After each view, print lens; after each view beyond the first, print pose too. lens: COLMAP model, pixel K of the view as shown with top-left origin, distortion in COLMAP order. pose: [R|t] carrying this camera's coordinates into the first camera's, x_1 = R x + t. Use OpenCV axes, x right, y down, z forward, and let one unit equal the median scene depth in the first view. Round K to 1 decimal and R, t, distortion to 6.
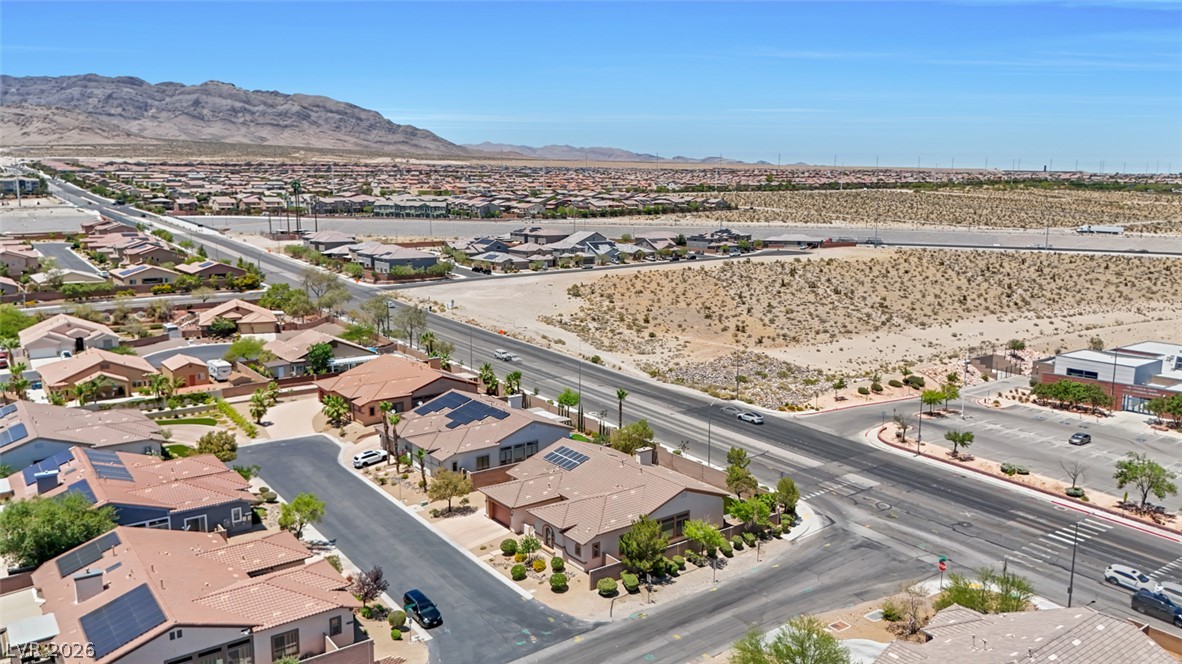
lens RADIAL K [[885.0, 0, 591.8], [0, 885.0, 330.3], [0, 0, 1]] dist [0.058861, -0.055439]
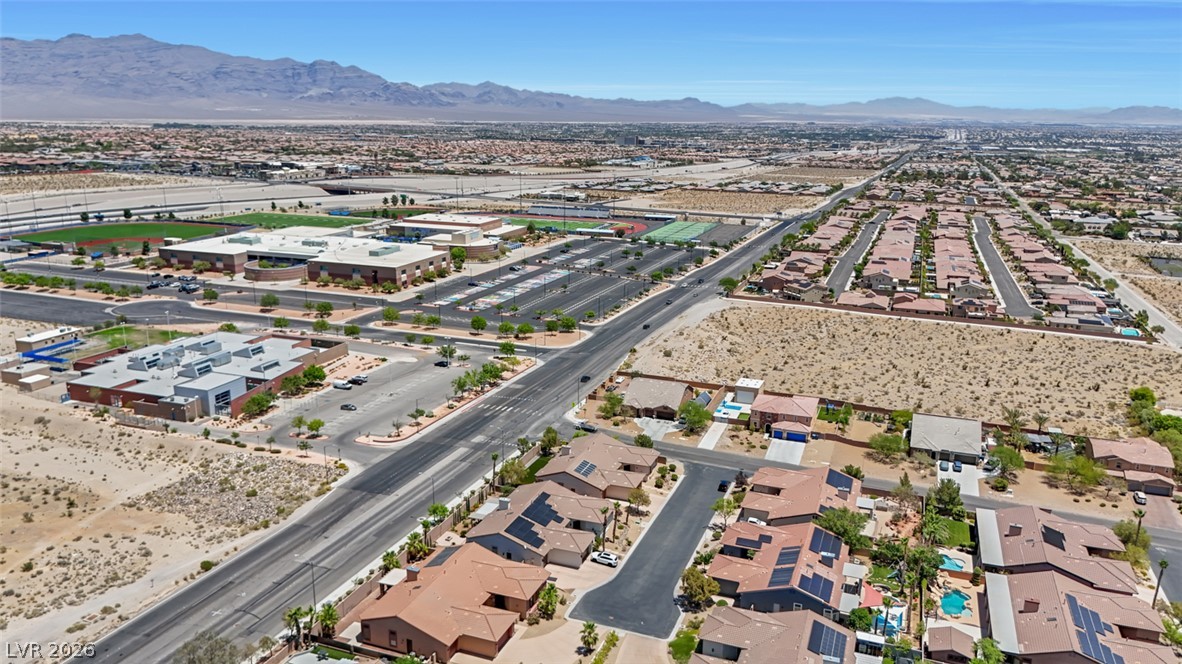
lens RADIAL K [[885.0, 0, 592.3], [0, 885.0, 332.6], [0, 0, 1]] dist [0.058861, -0.055439]
pose [[-0.546877, -0.219058, 0.808047, -0.954919], [0.124015, 0.933319, 0.336951, -0.474283], [-0.827977, 0.284480, -0.483244, 1.219169]]
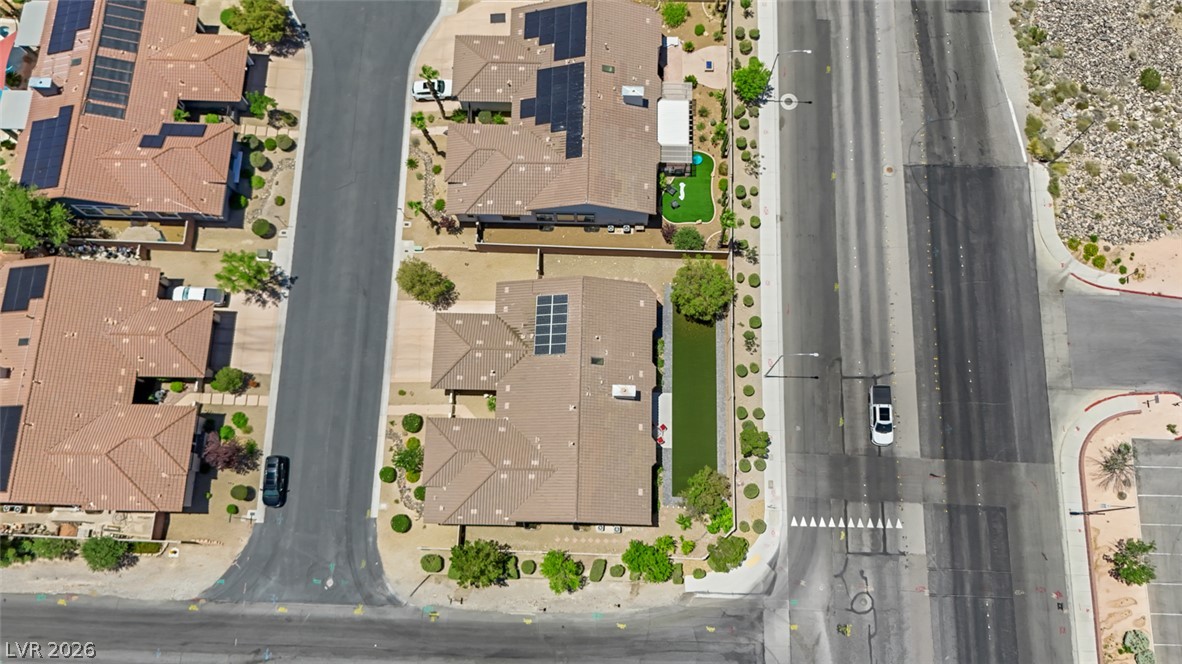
lens RADIAL K [[885.0, 0, 571.1], [0, 885.0, 347.3], [0, 0, 1]] dist [0.058861, -0.055439]
pose [[0.781870, 0.600543, -0.167415, 0.087612], [-0.088099, 0.372267, 0.923935, -0.397976], [0.617186, -0.707648, 0.343972, 0.509915]]
